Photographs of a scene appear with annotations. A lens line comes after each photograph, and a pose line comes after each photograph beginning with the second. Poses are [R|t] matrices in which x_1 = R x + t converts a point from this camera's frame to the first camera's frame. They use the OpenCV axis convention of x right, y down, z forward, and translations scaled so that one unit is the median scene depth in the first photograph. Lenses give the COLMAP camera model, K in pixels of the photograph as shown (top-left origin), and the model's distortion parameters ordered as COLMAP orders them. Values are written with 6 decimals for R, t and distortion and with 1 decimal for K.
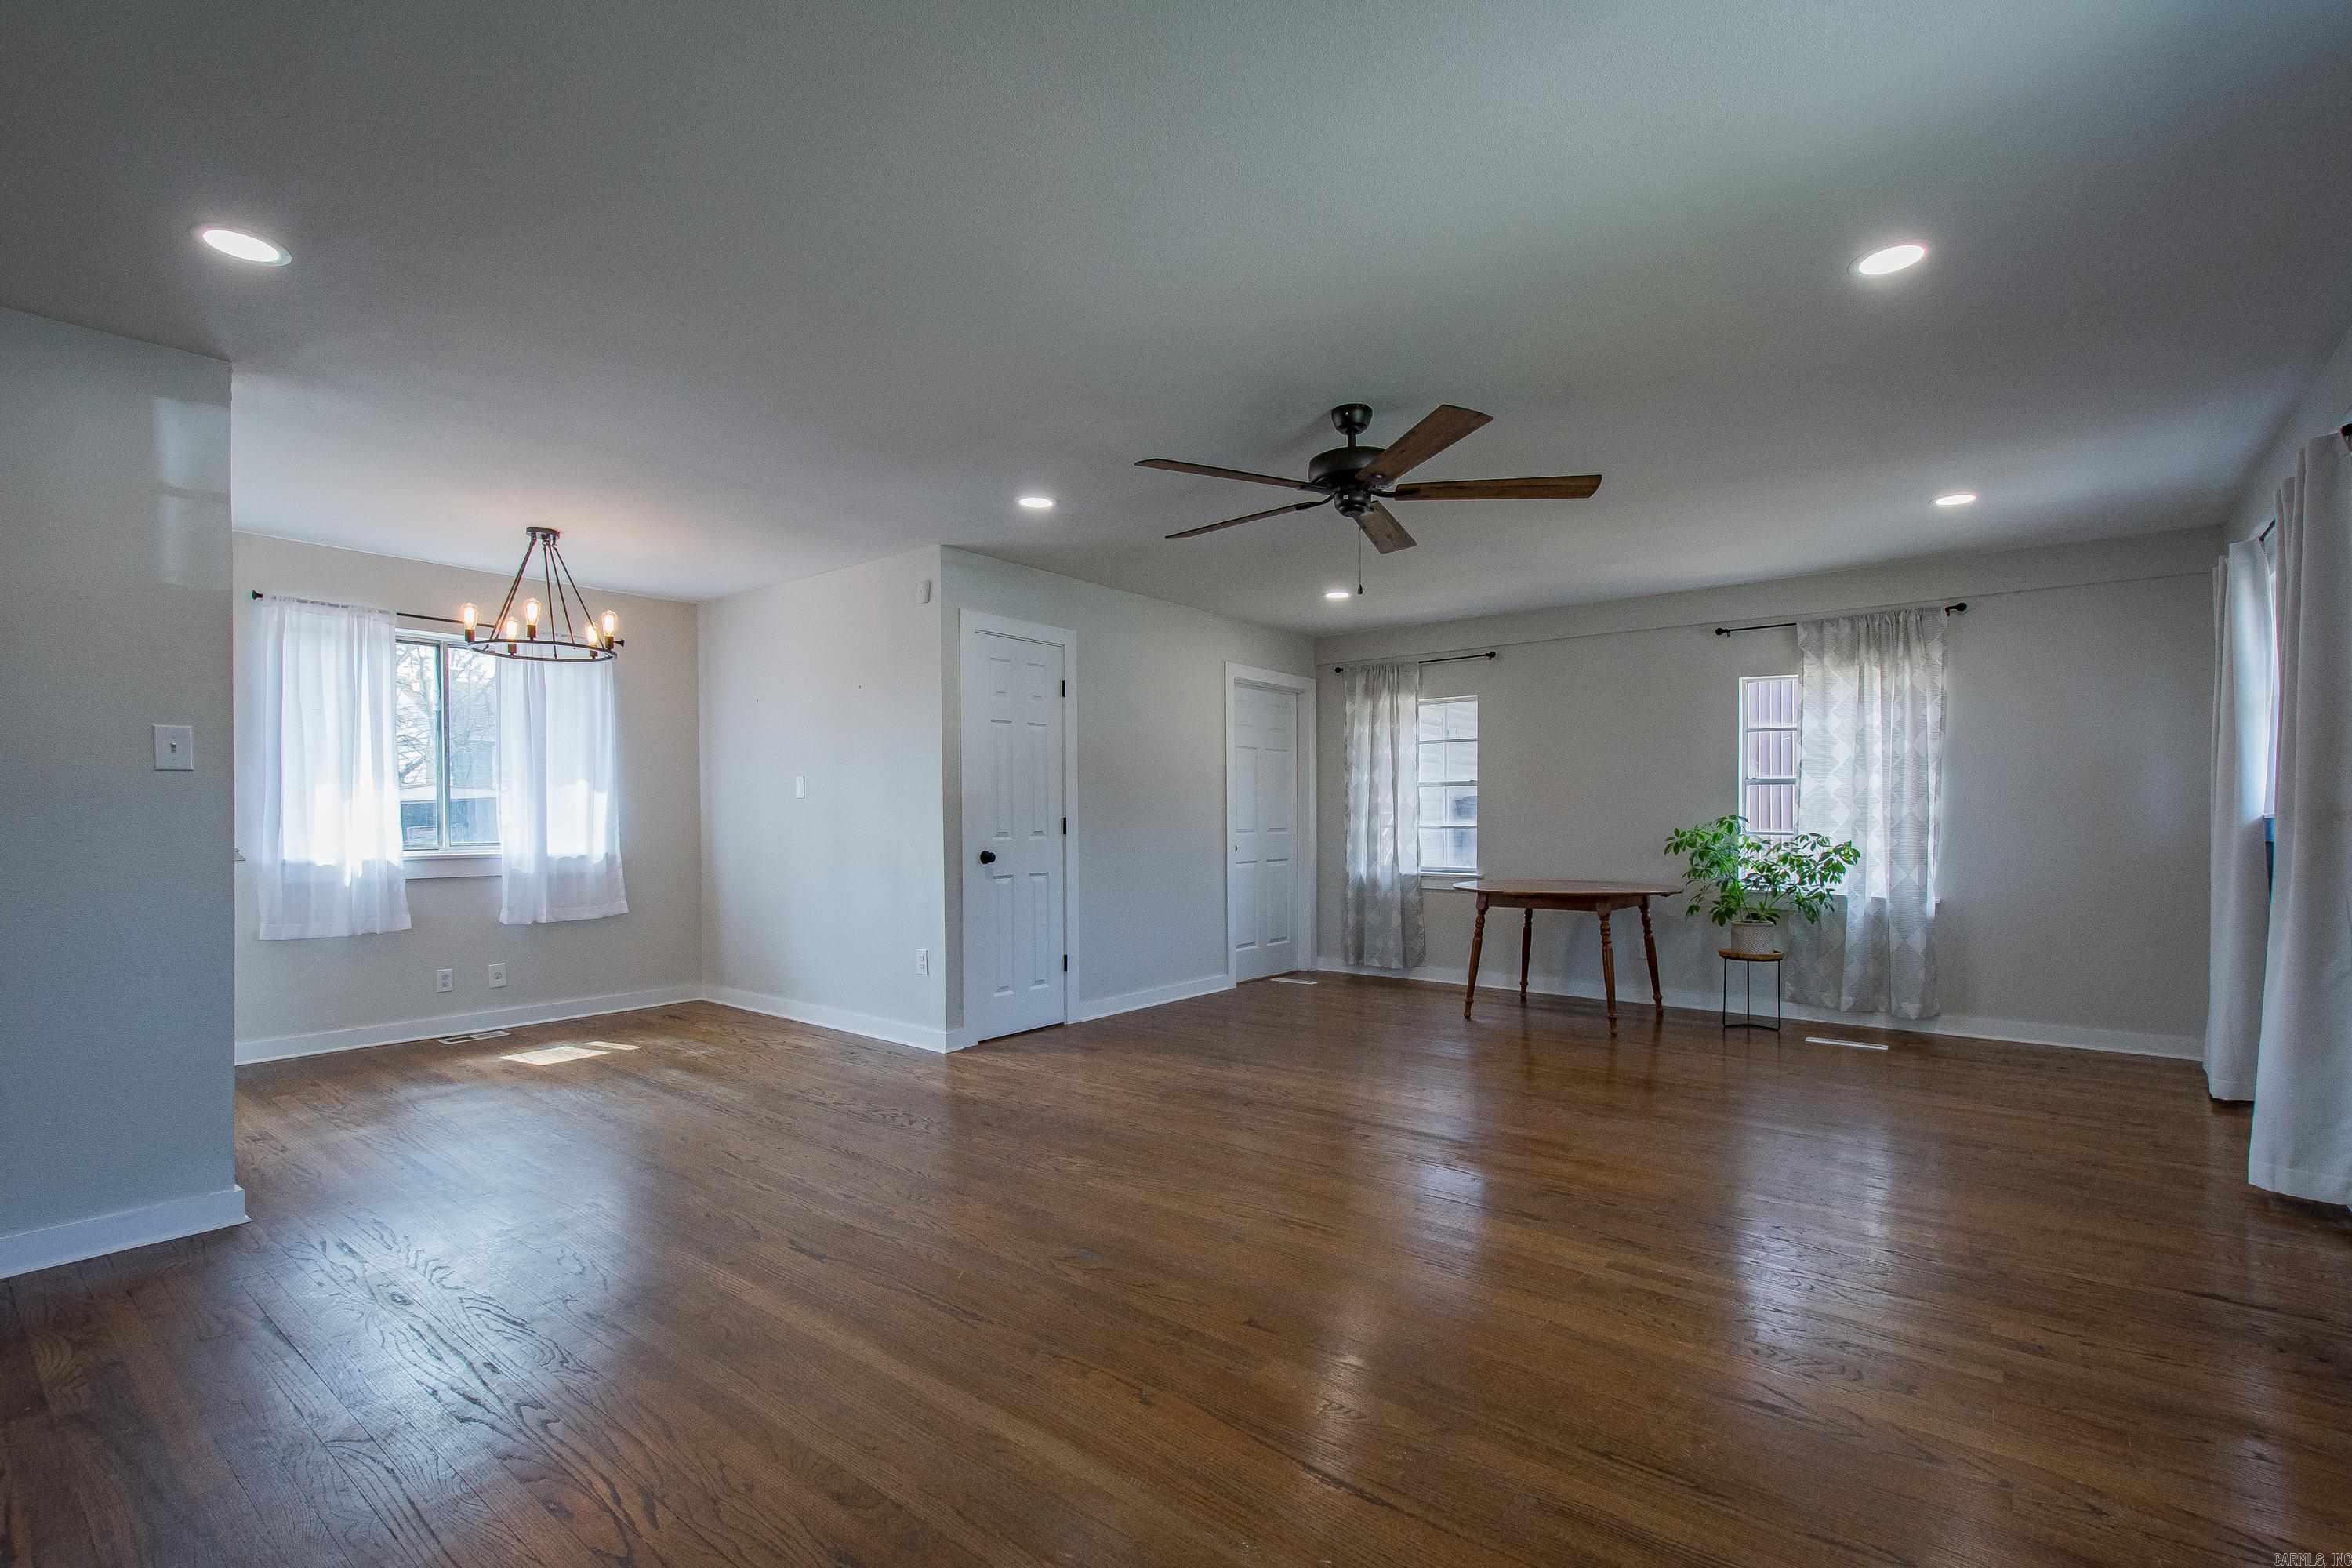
lens RADIAL K [[1047.0, 0, 1197.6], [0, 1047.0, 824.7], [0, 0, 1]] dist [0.007251, -0.001017]
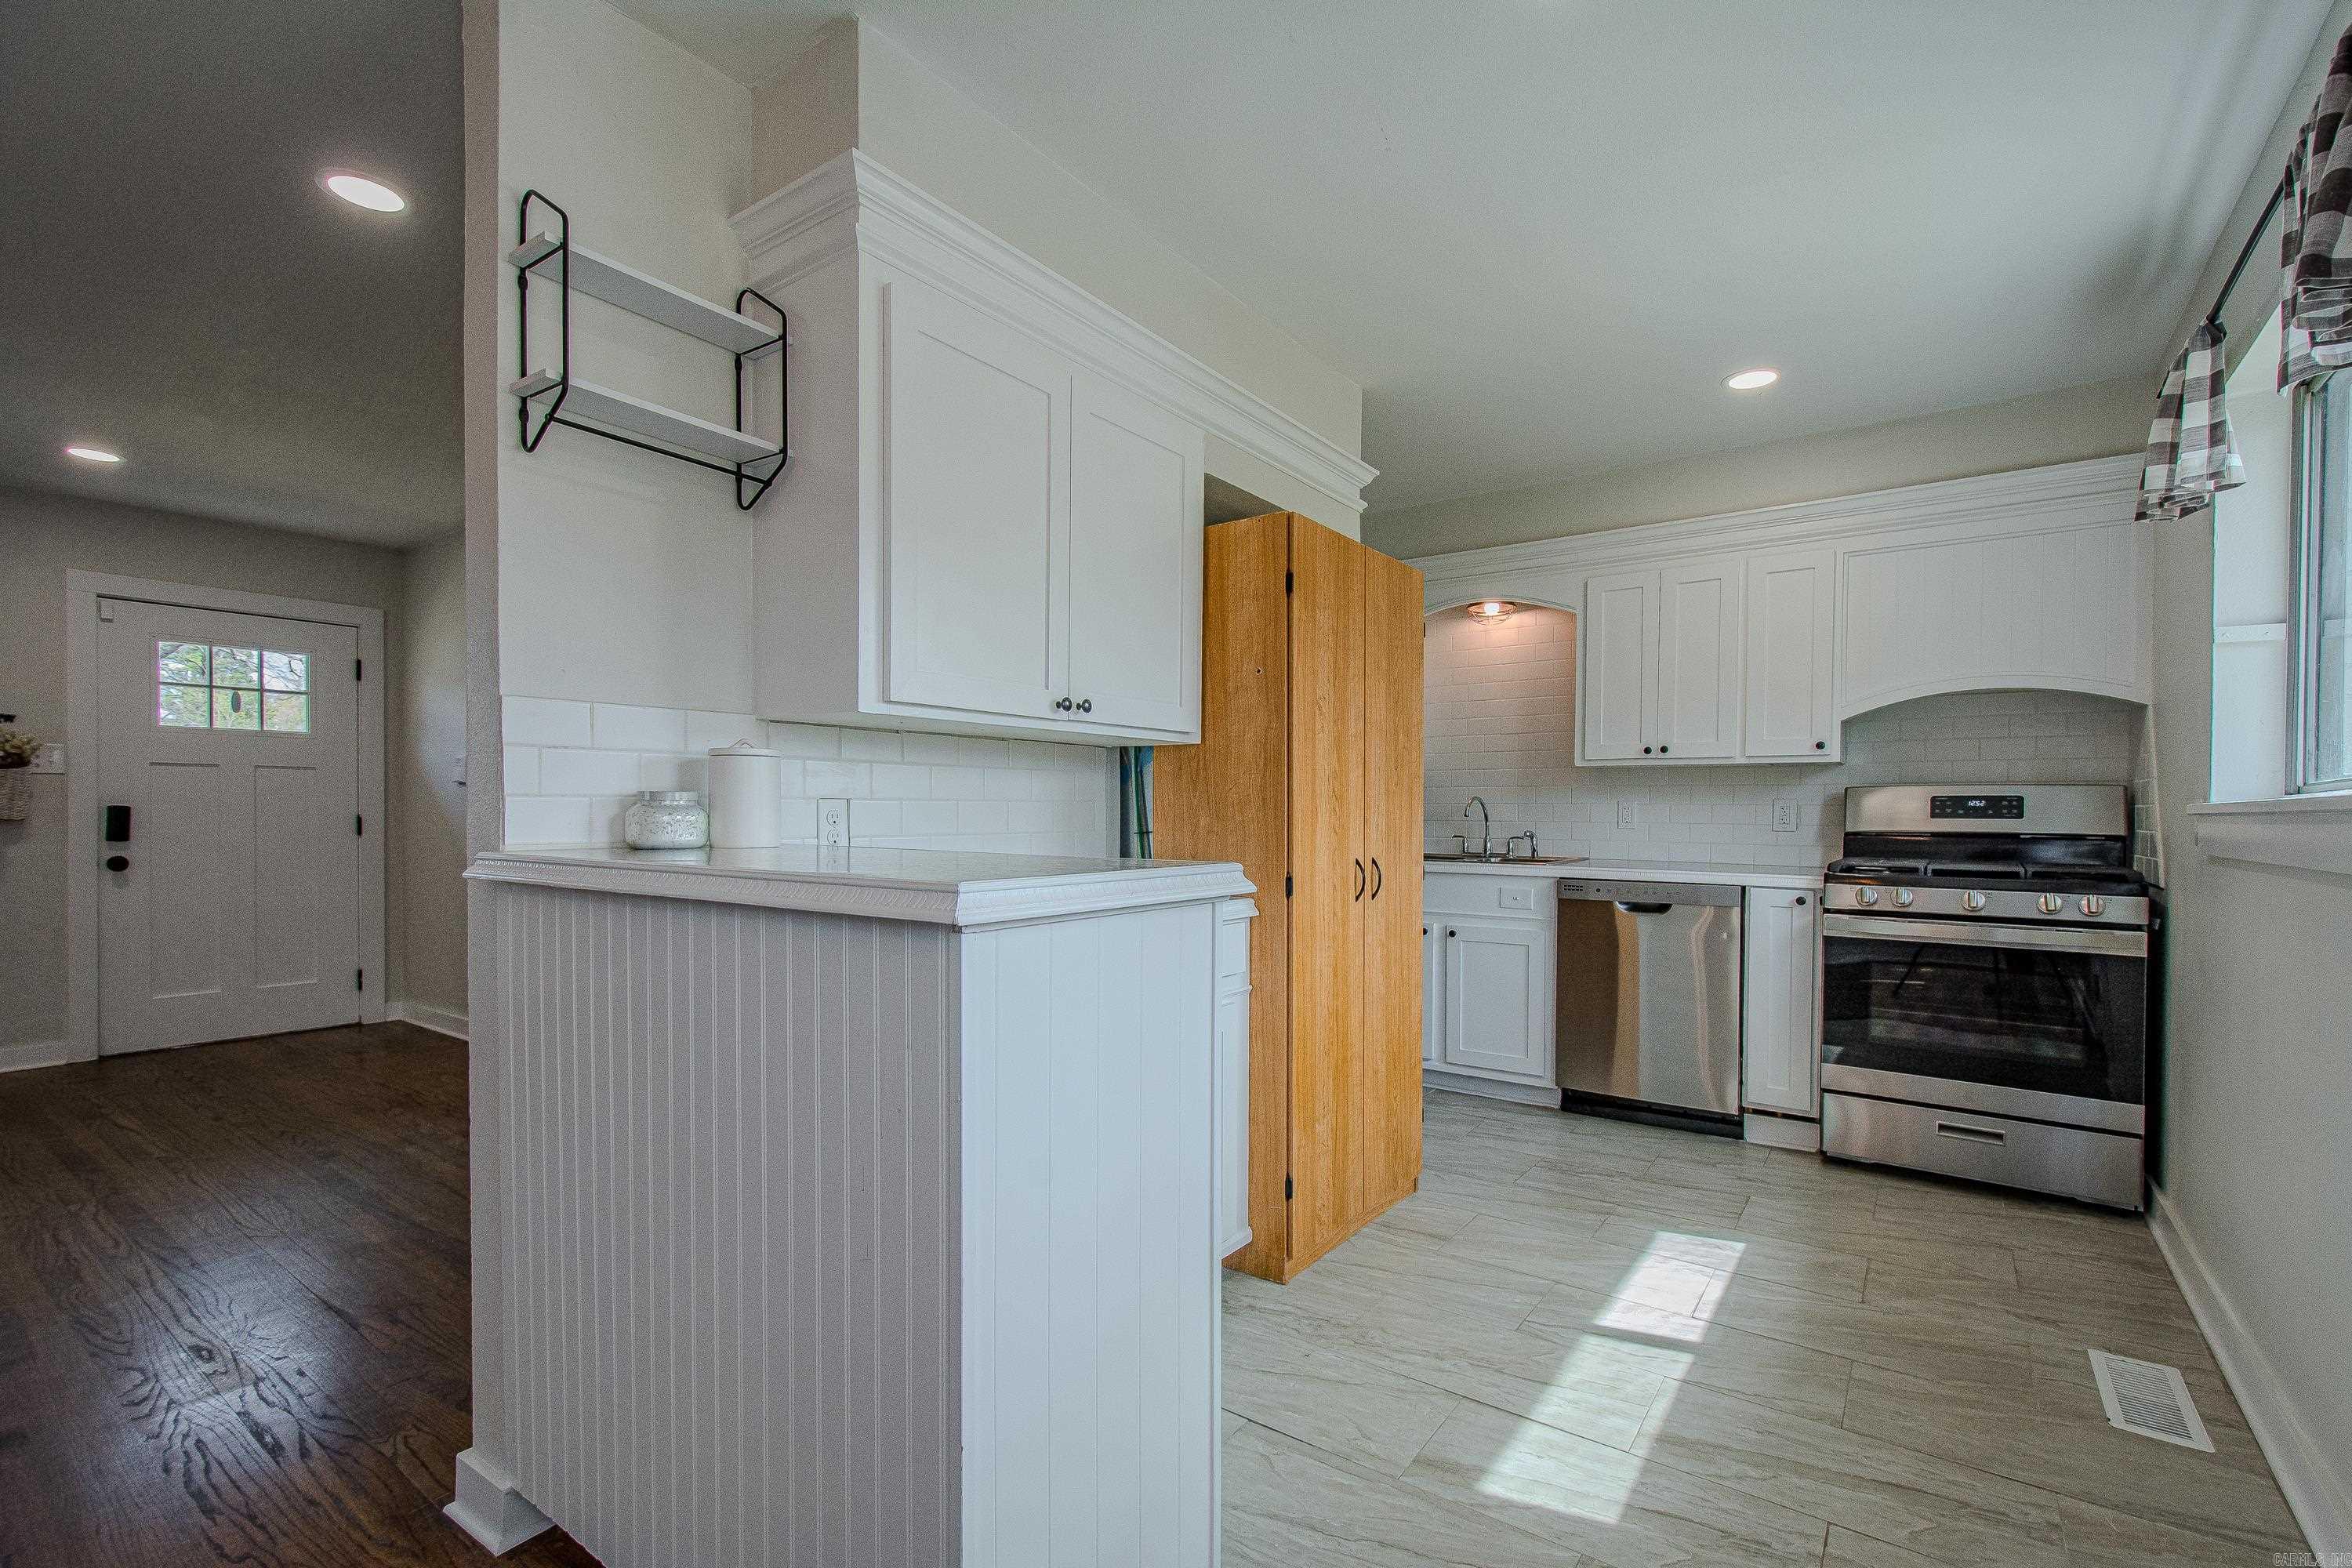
lens RADIAL K [[1037.0, 0, 1210.7], [0, 1037.0, 822.3], [0, 0, 1]] dist [0.011649, -0.005707]
pose [[-0.998453, -0.000444, -0.055597, -0.676635], [-0.001564, 0.999797, 0.020090, -0.002943], [0.055577, 0.020146, -0.998251, 0.833027]]
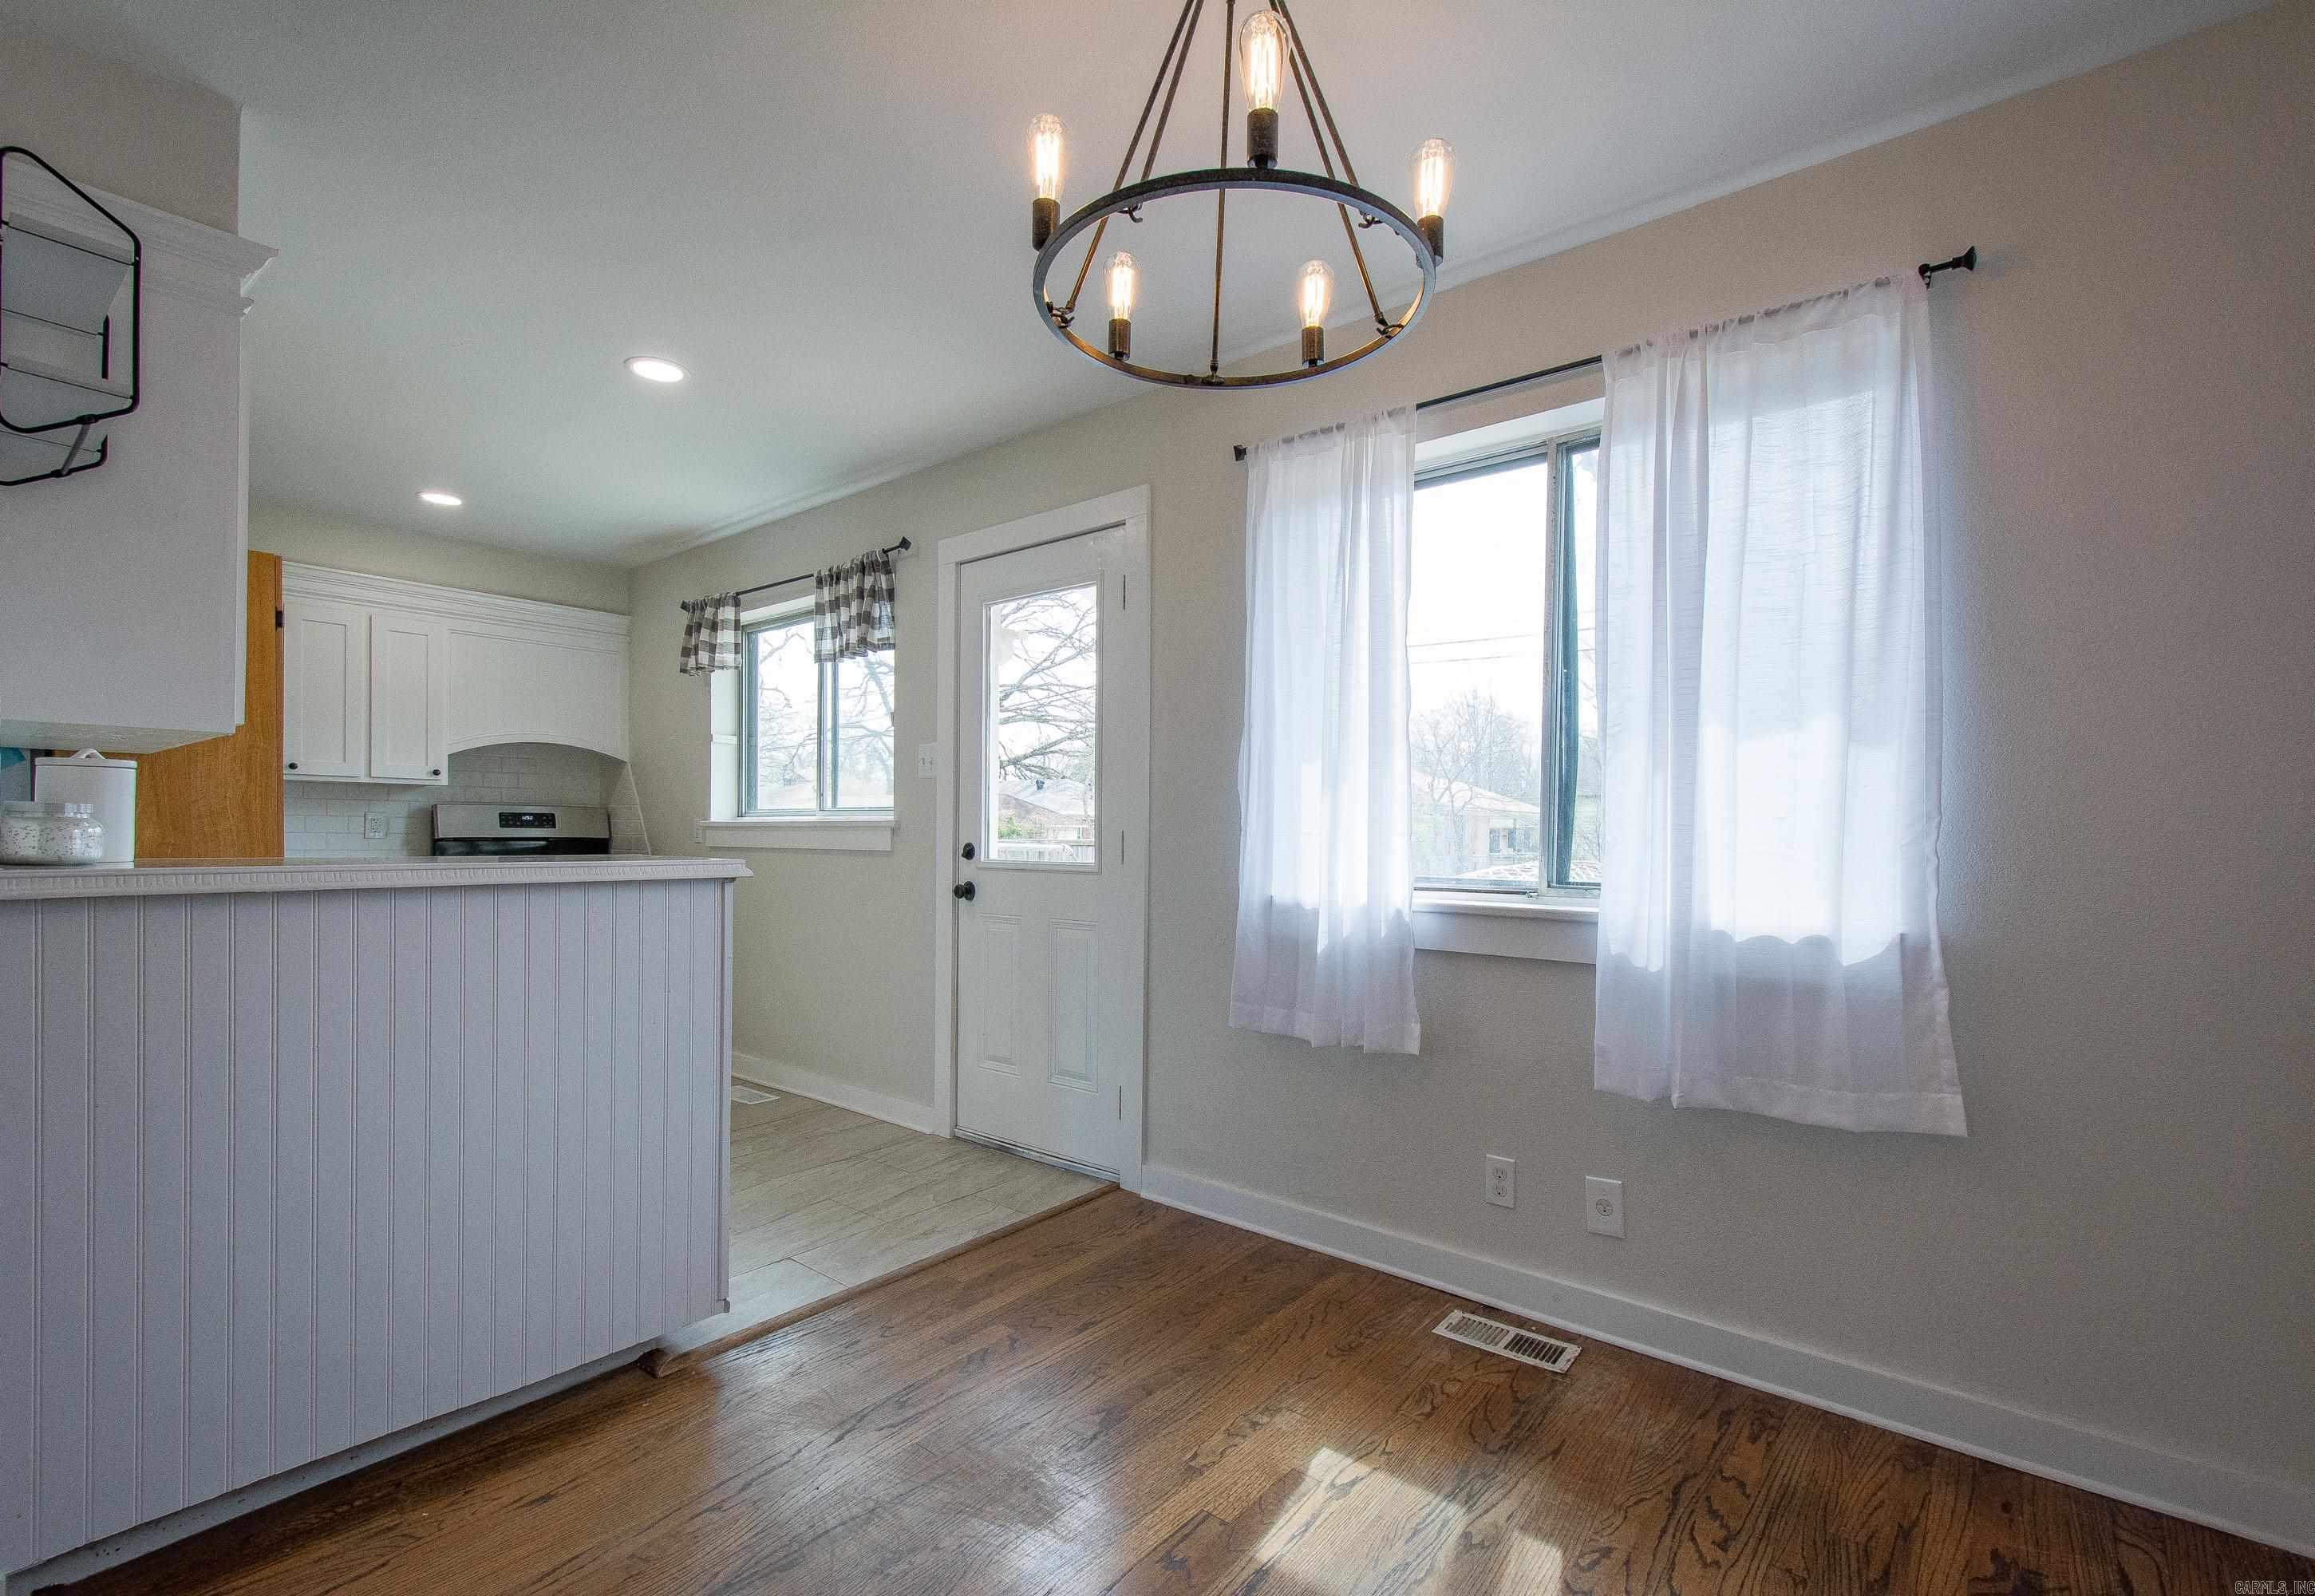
lens RADIAL K [[1048.1, 0, 1186.4], [0, 1048.1, 835.2], [0, 0, 1]] dist [0.002312, 0.000339]
pose [[-0.011405, 0.008234, -0.999901, -0.250006], [-0.015559, 0.999844, 0.008411, -0.003870], [0.999814, 0.015653, -0.011275, 0.832372]]
